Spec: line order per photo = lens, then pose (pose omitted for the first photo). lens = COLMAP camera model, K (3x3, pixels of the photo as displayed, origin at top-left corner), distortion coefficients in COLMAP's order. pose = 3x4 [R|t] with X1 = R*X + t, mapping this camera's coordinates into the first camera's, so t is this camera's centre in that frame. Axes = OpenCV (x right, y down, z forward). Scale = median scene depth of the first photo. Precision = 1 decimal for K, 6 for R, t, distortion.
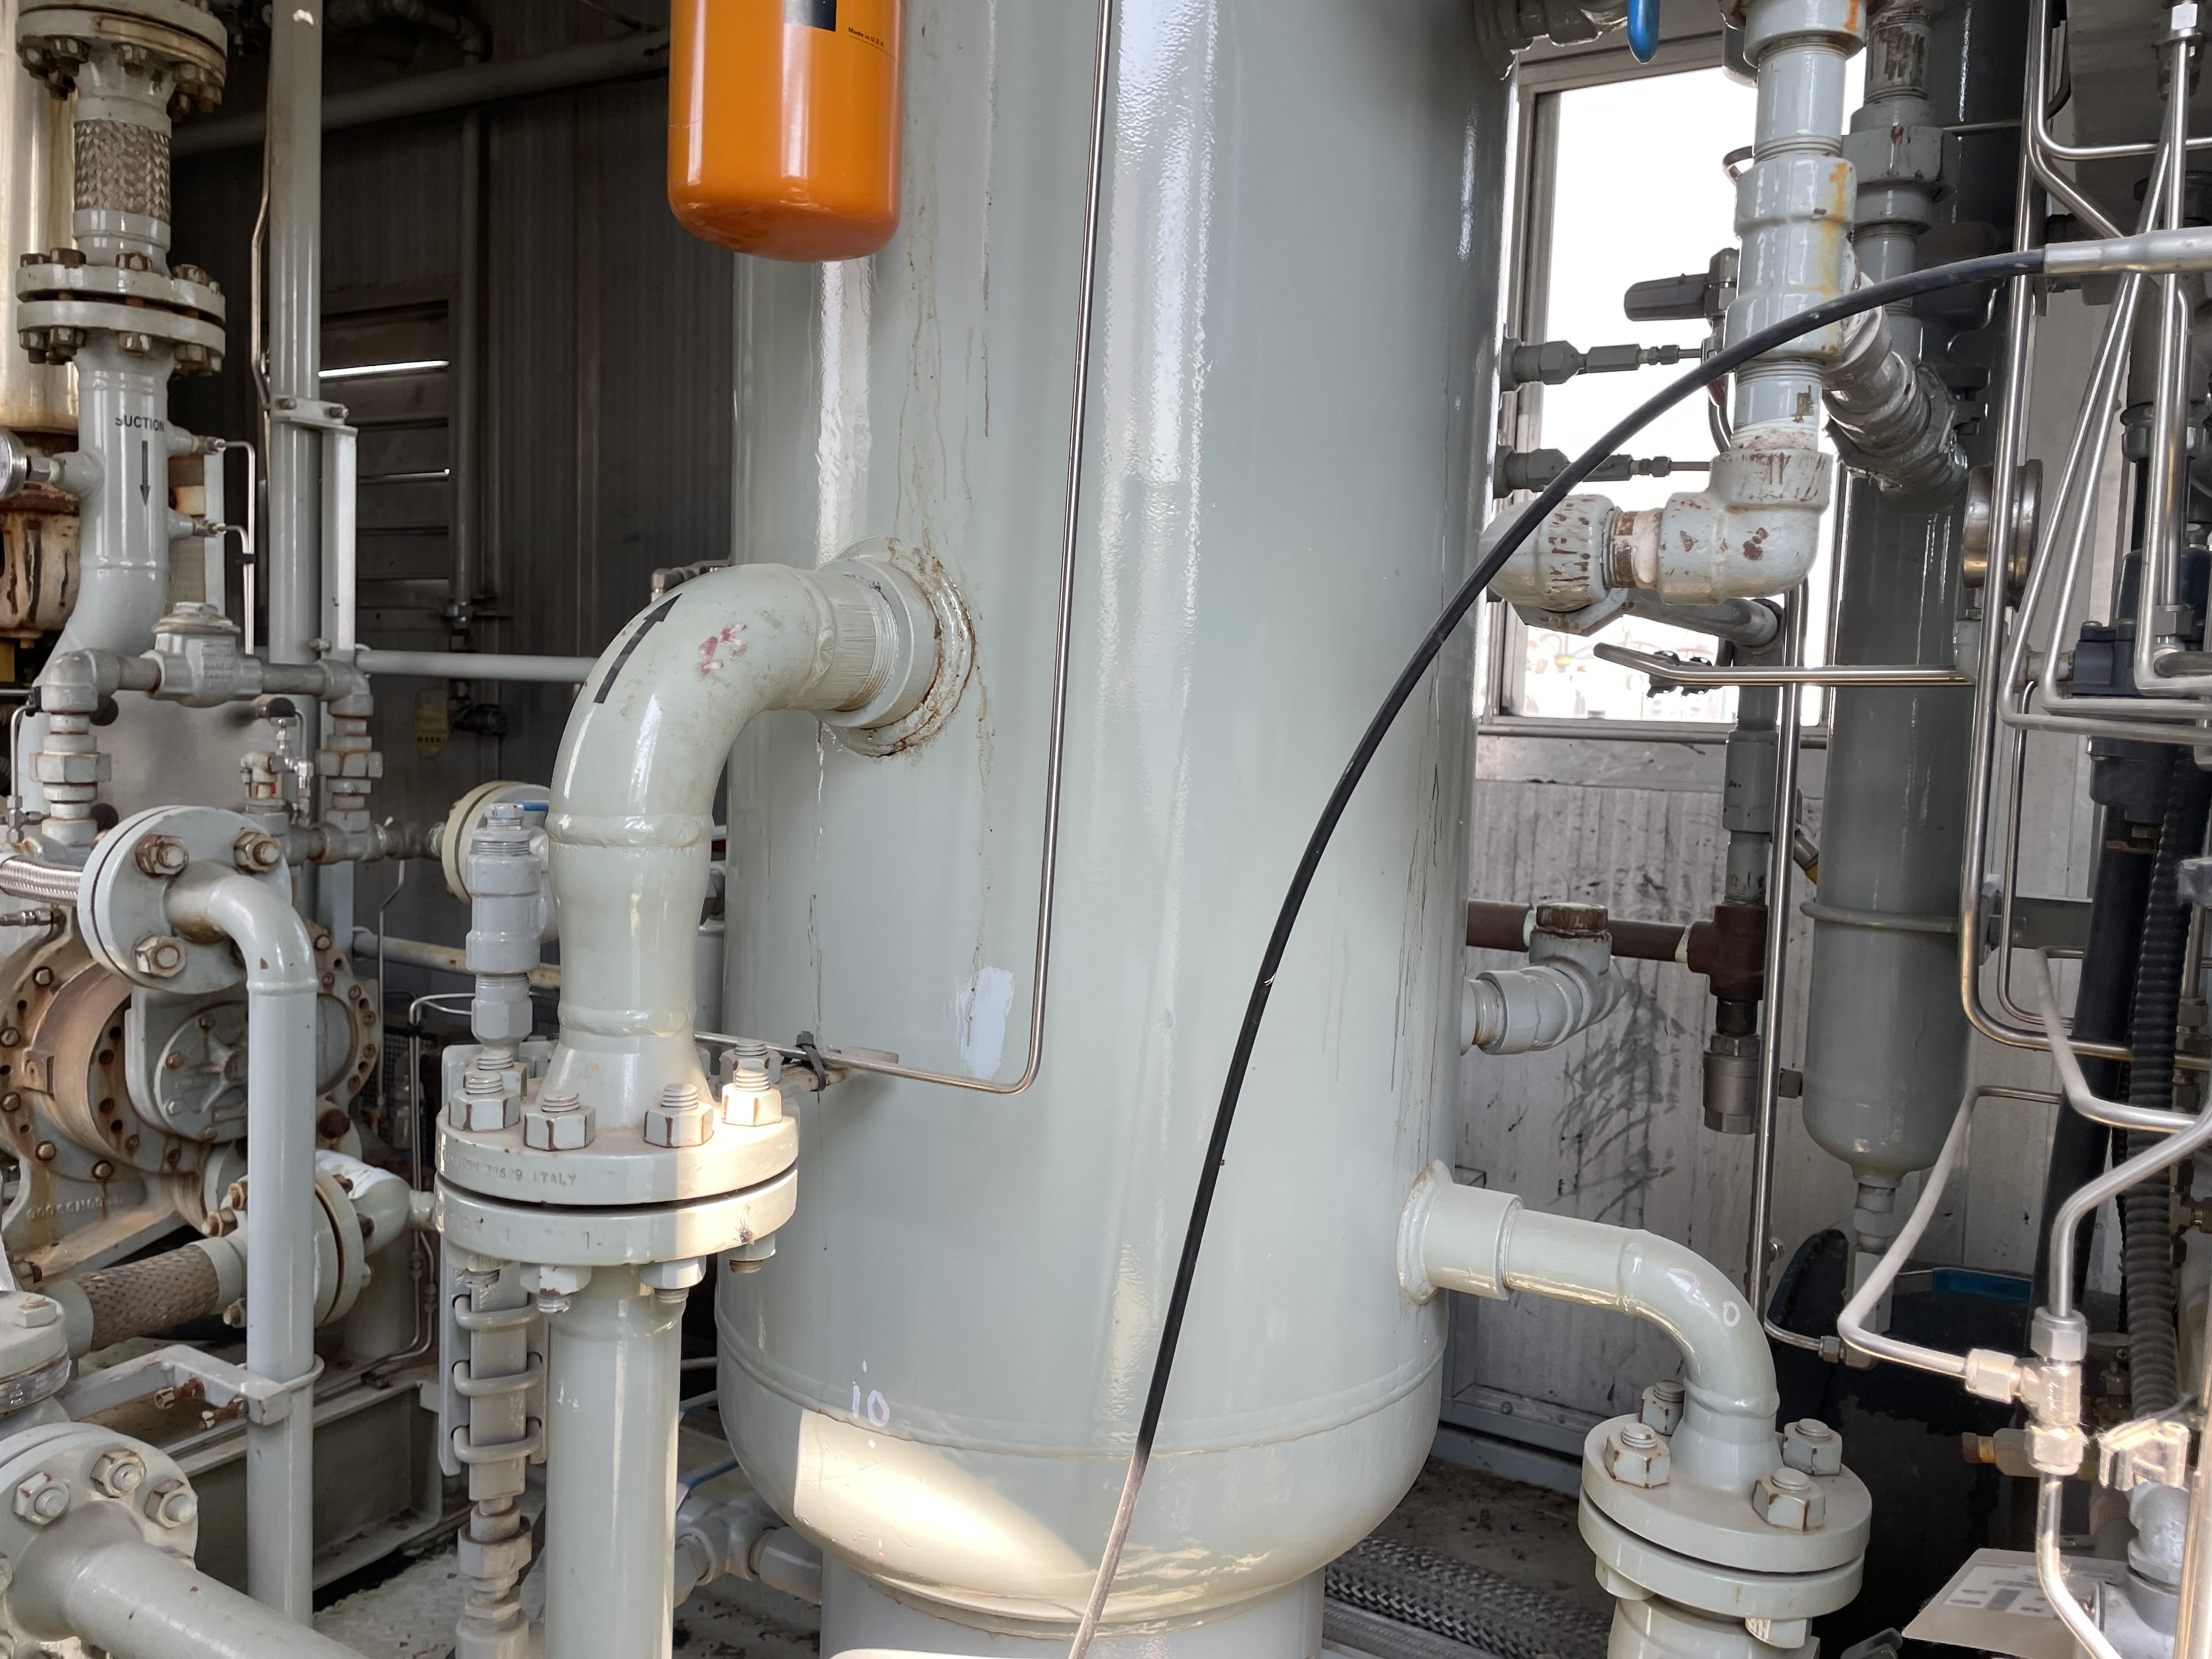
lens RADIAL K [[1714.5, 0, 1106.0], [0, 1714.5, 829.5], [0, 0, 1]] dist [0.083458, -0.136637]
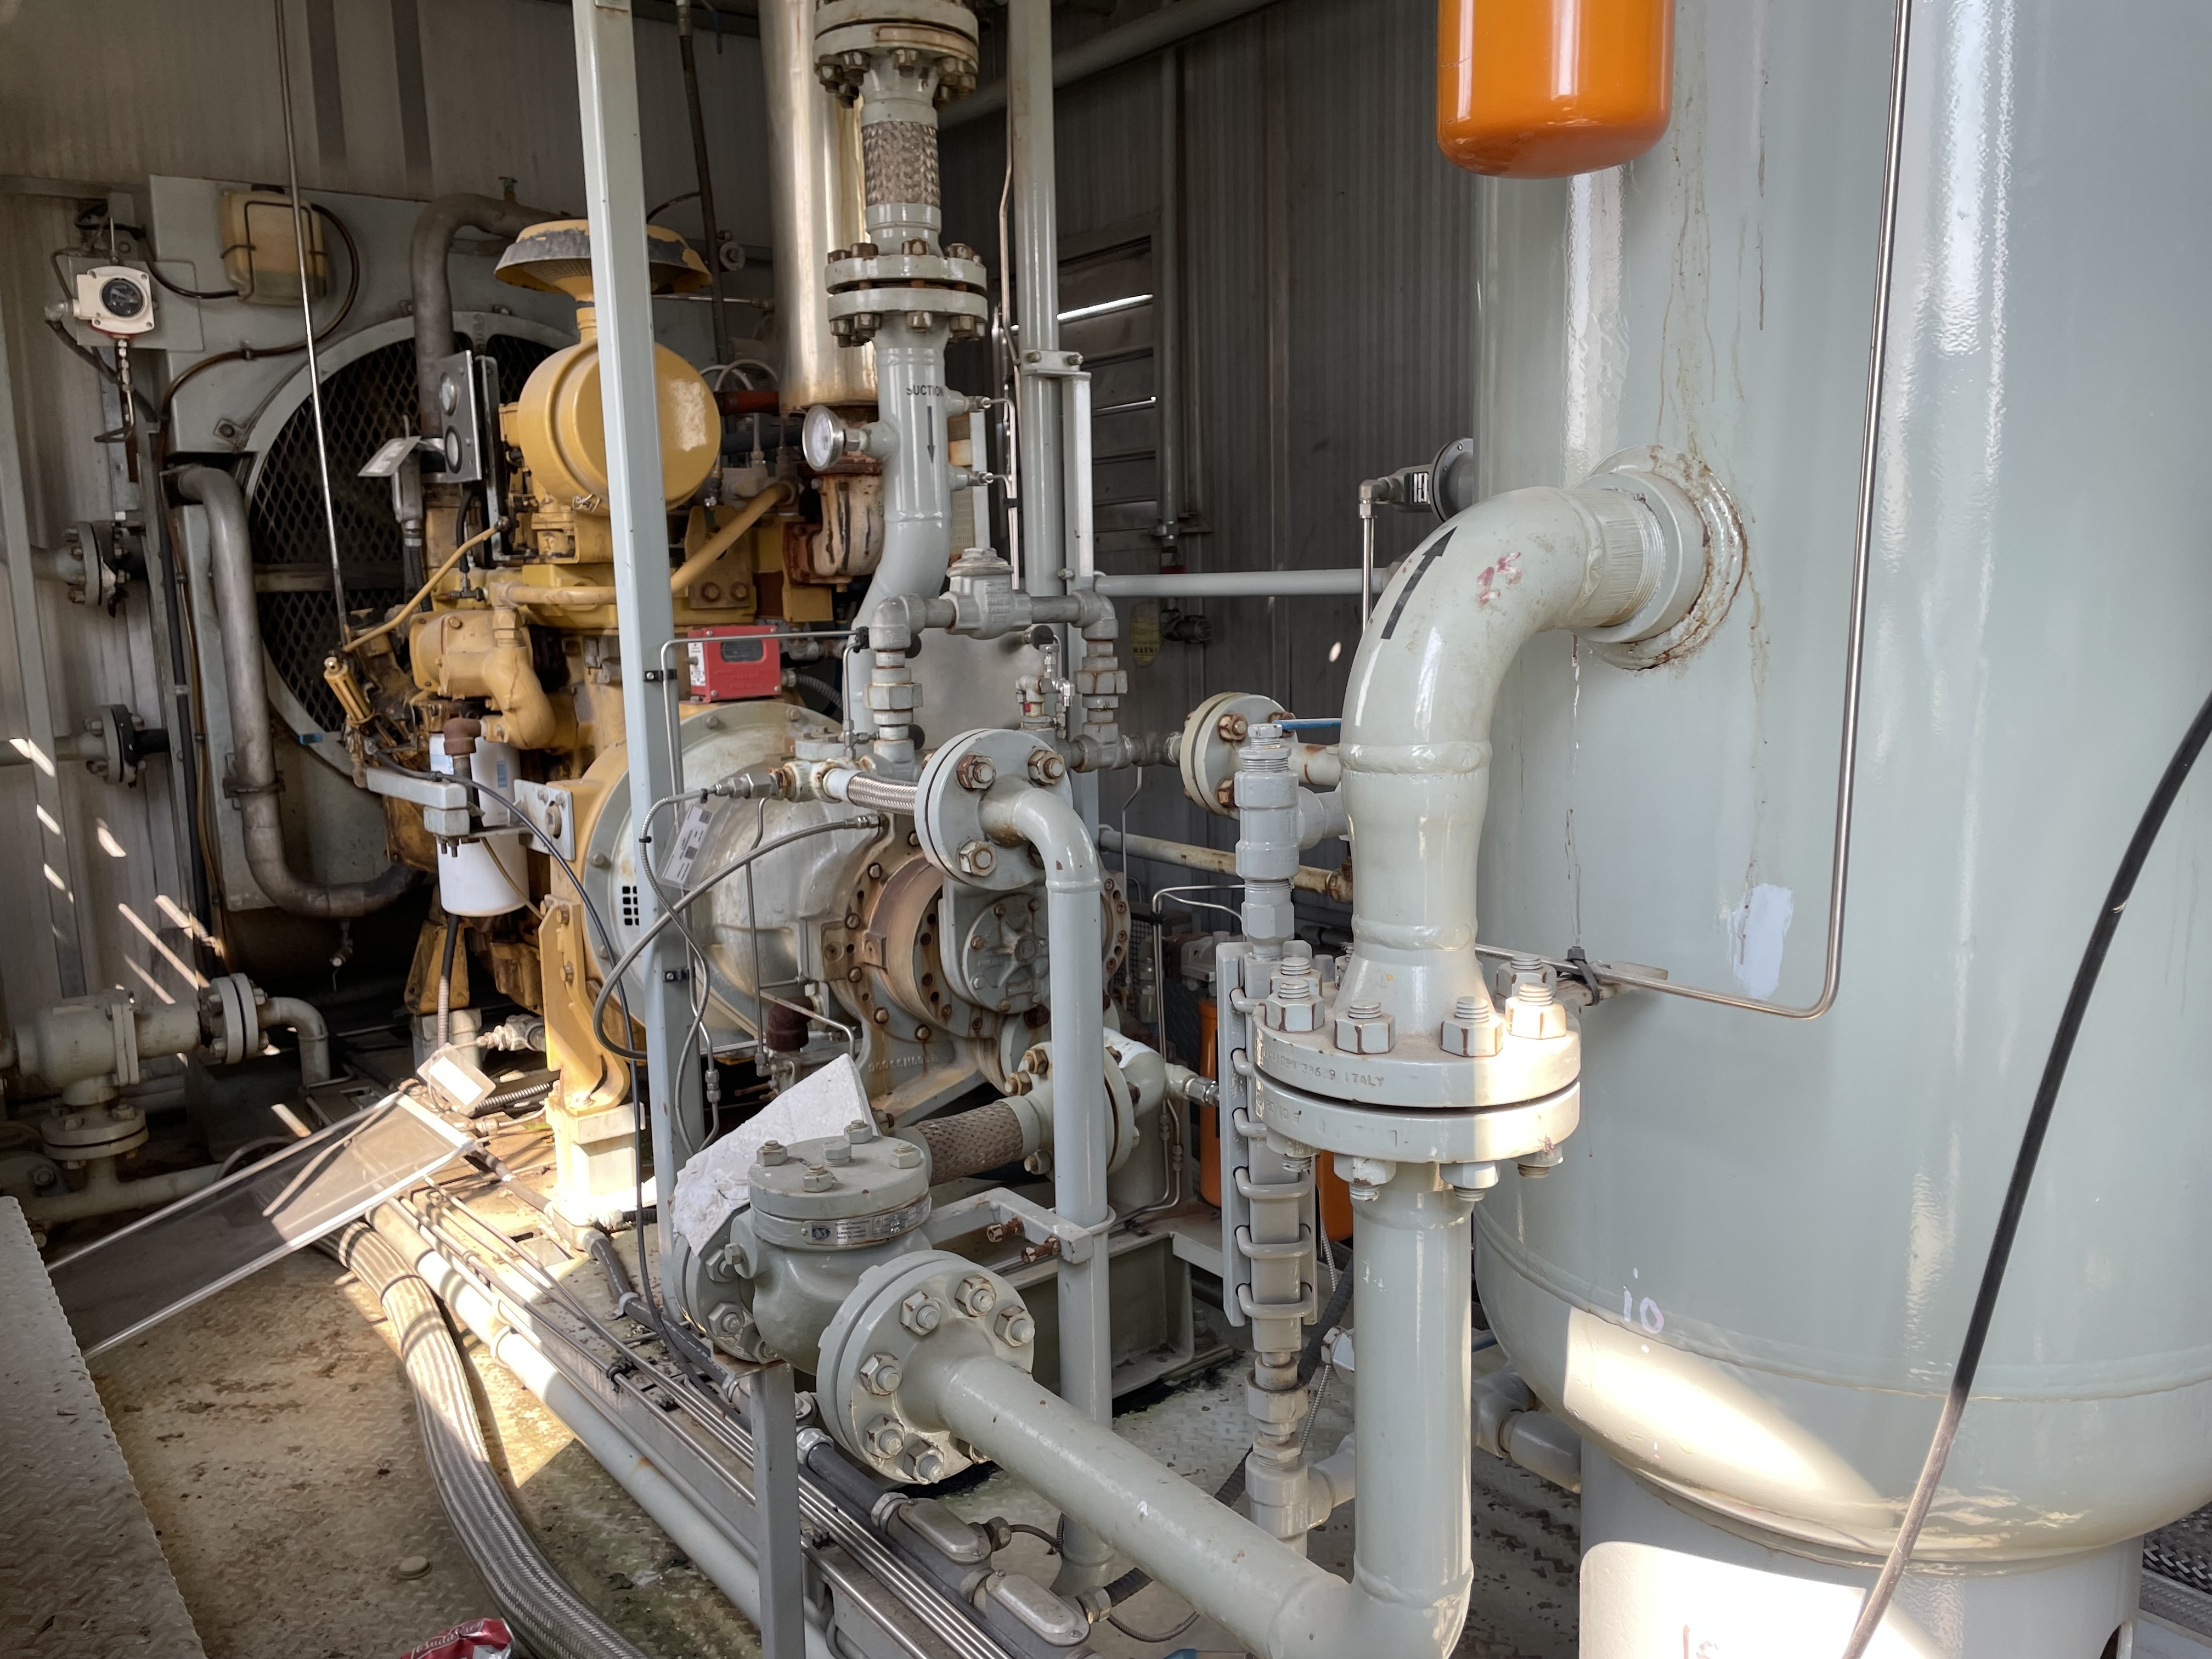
lens RADIAL K [[1687.2, 0, 1108.2], [0, 1687.2, 821.3], [0, 0, 1]] dist [0.101174, -0.152026]
pose [[0.922541, -0.005014, -0.385866, -0.029107], [0.027155, 0.998280, 0.051952, -0.011688], [0.384942, -0.058406, 0.921091, -0.021956]]
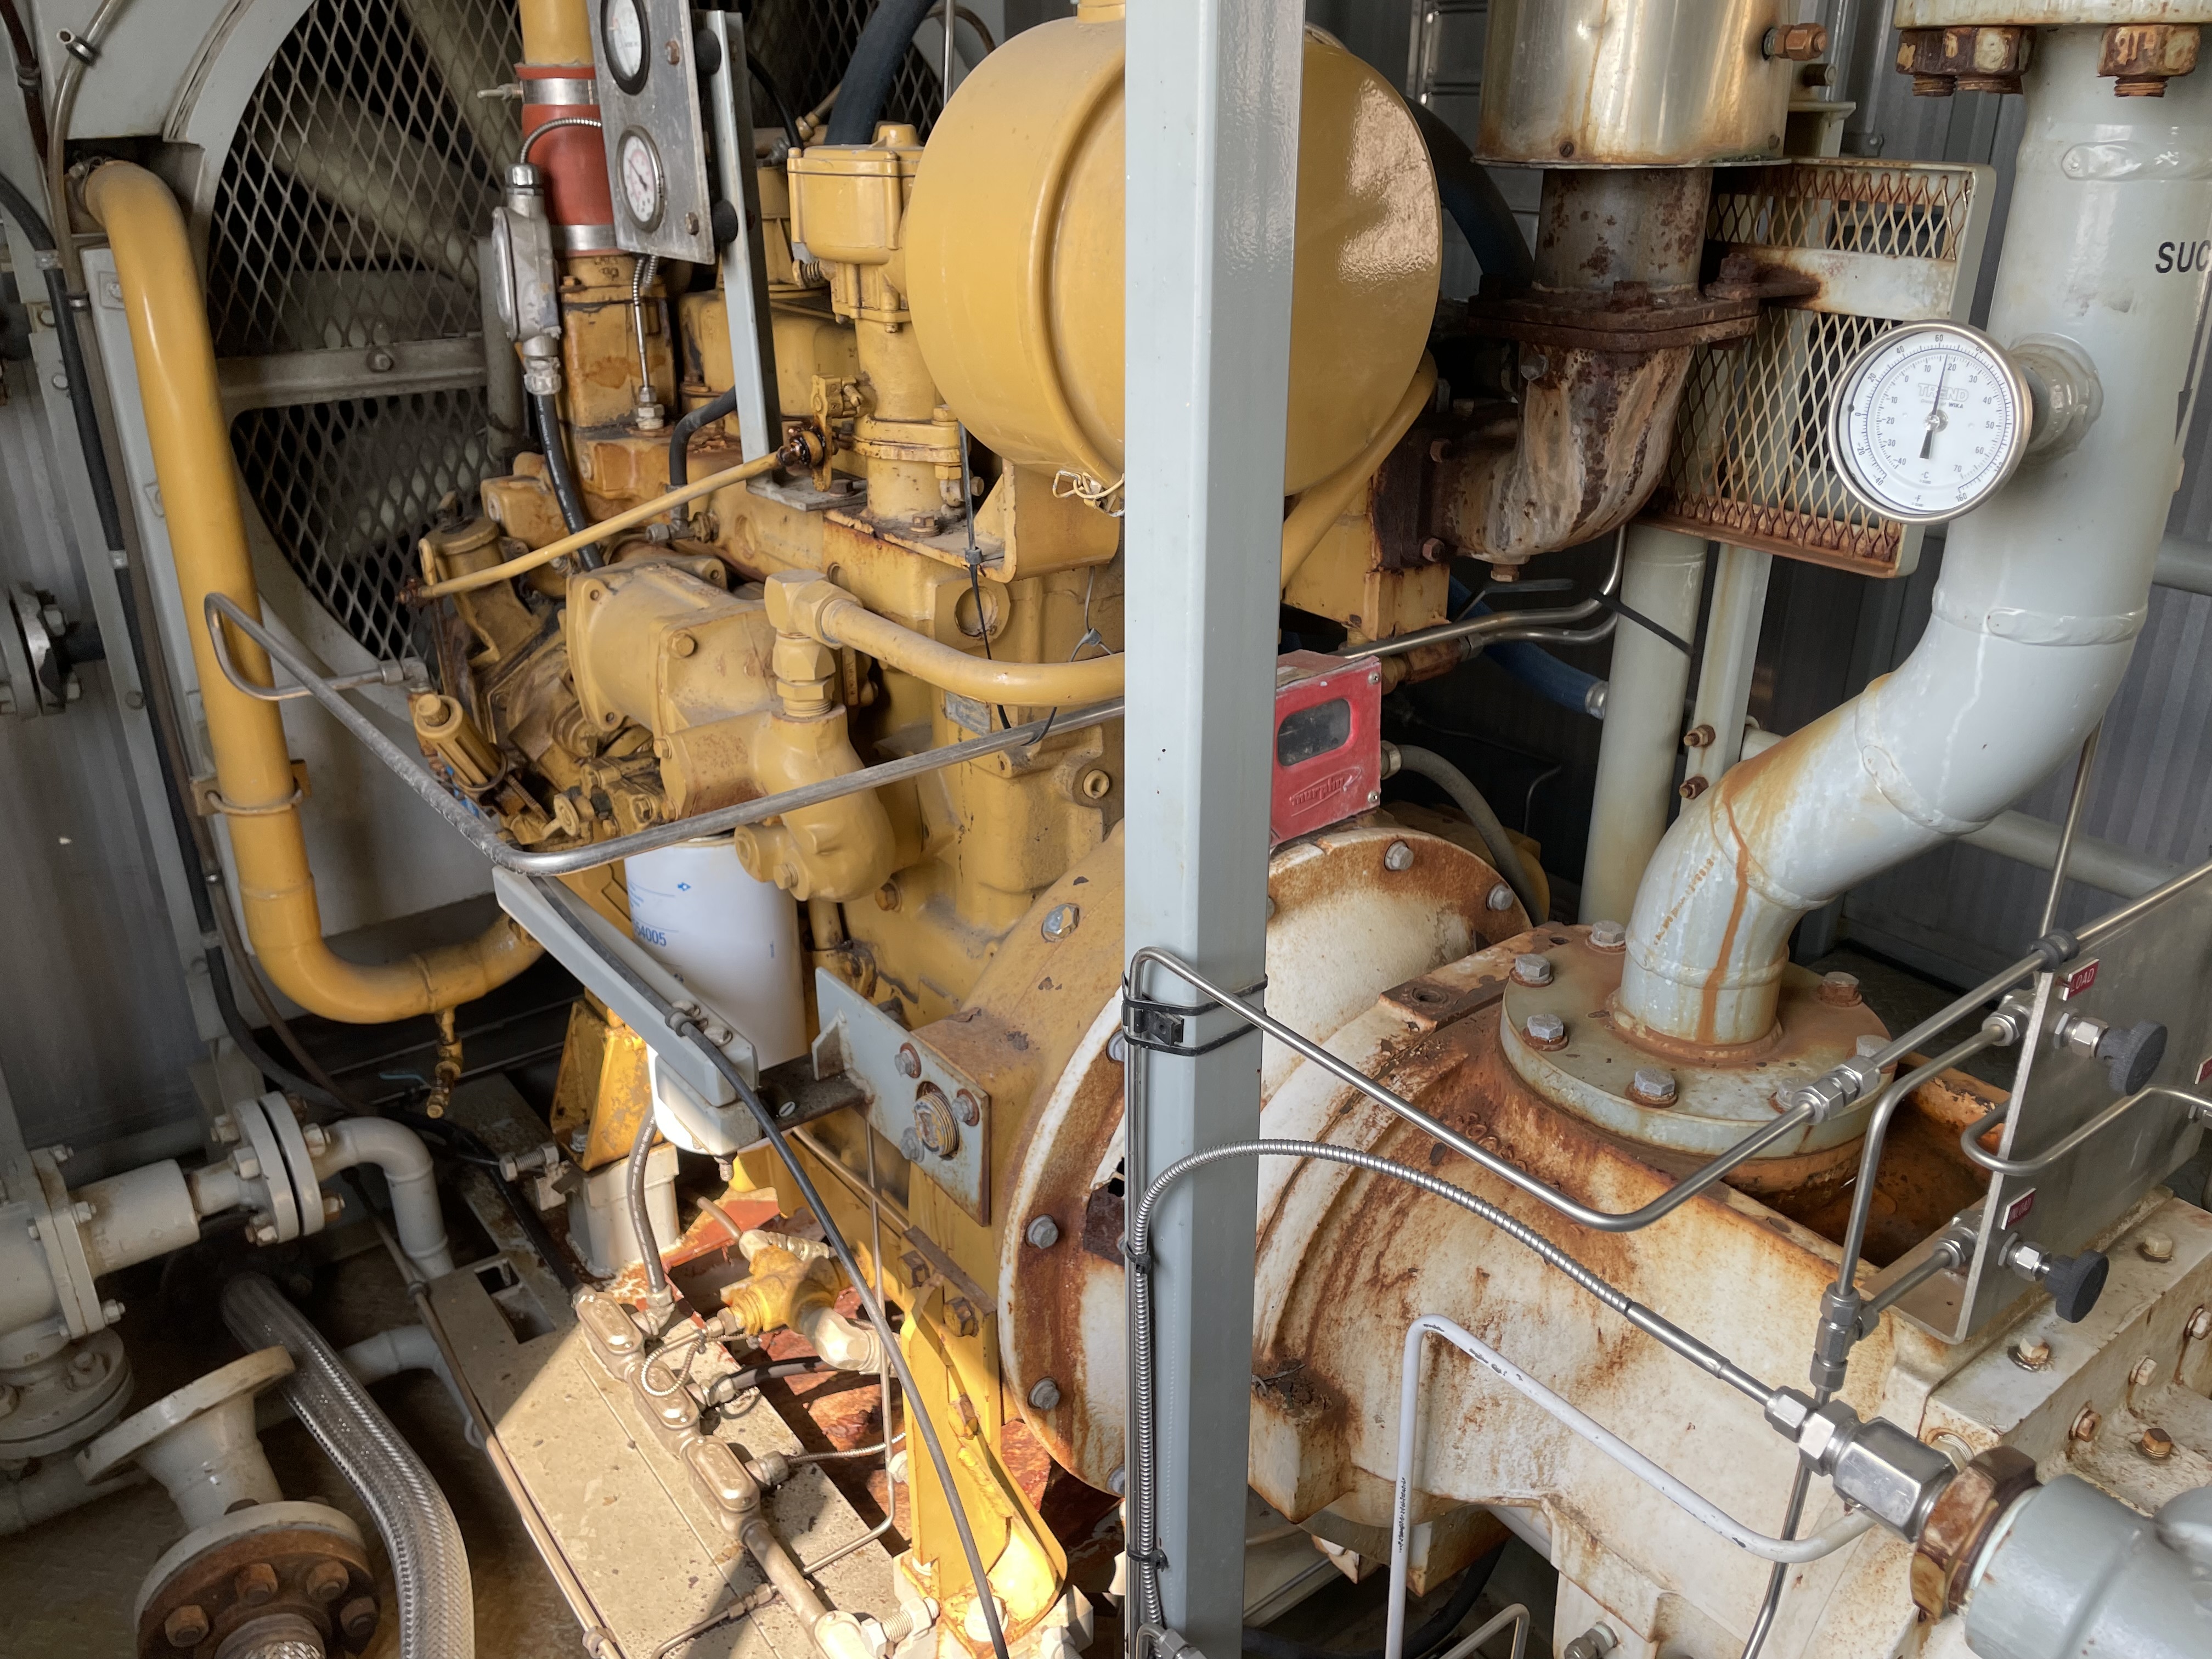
lens RADIAL K [[1687.2, 0, 1108.2], [0, 1687.2, 821.3], [0, 0, 1]] dist [0.101174, -0.152026]
pose [[0.917276, 0.123364, -0.378664, -1.012170], [0.003987, 0.947922, 0.318479, -0.381235], [0.398233, -0.293643, 0.869014, 0.878094]]
